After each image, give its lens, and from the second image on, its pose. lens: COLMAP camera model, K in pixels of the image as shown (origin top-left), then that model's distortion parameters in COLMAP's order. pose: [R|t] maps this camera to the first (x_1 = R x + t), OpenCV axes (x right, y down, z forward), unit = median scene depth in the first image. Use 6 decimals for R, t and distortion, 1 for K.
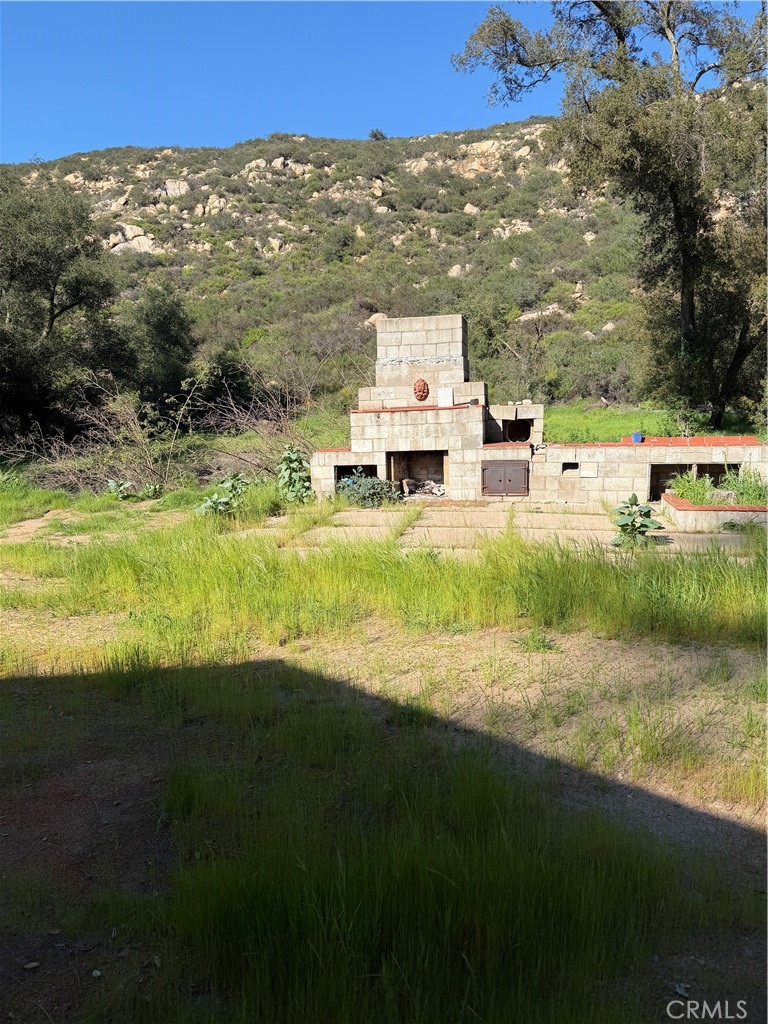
lens RADIAL K [[713.4, 0, 384.0], [0, 713.4, 512.0], [0, 0, 1]] dist [0.040443, -0.001420]
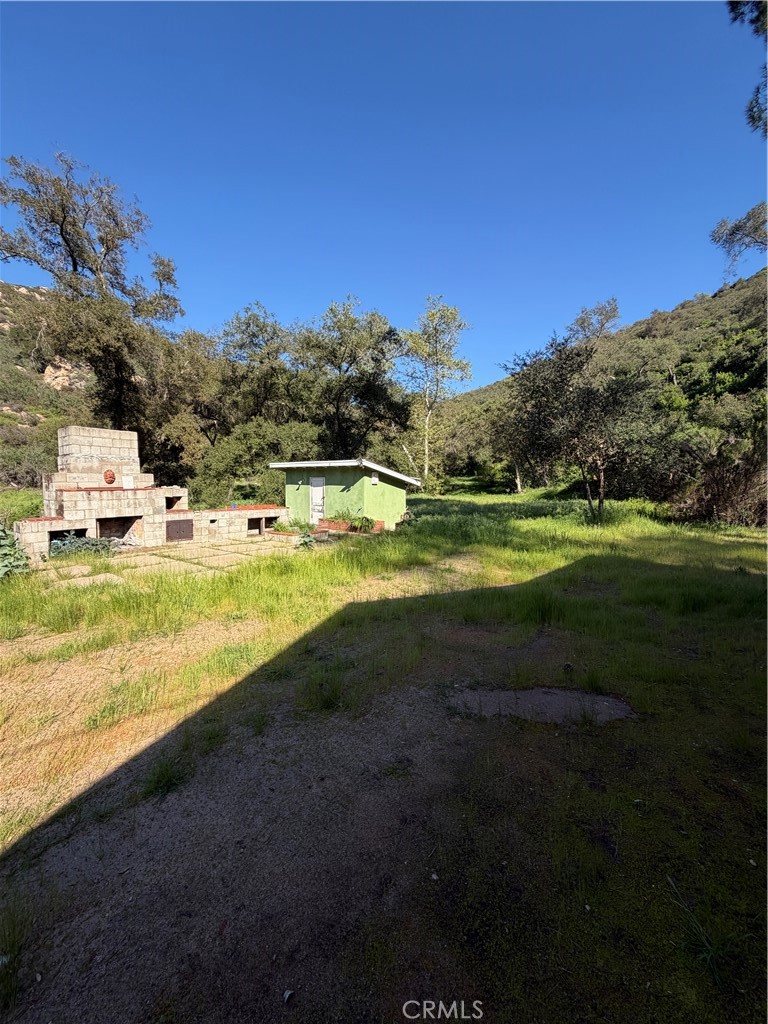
lens RADIAL K [[405.6, 0, 385.1], [0, 405.6, 508.4], [0, 0, 1]] dist [-0.000258, 0.000543]
pose [[0.436840, -0.021292, 0.899287, -0.472982], [0.115487, 0.992774, -0.032593, -0.010887], [-0.892095, 0.118094, 0.436143, 0.122939]]
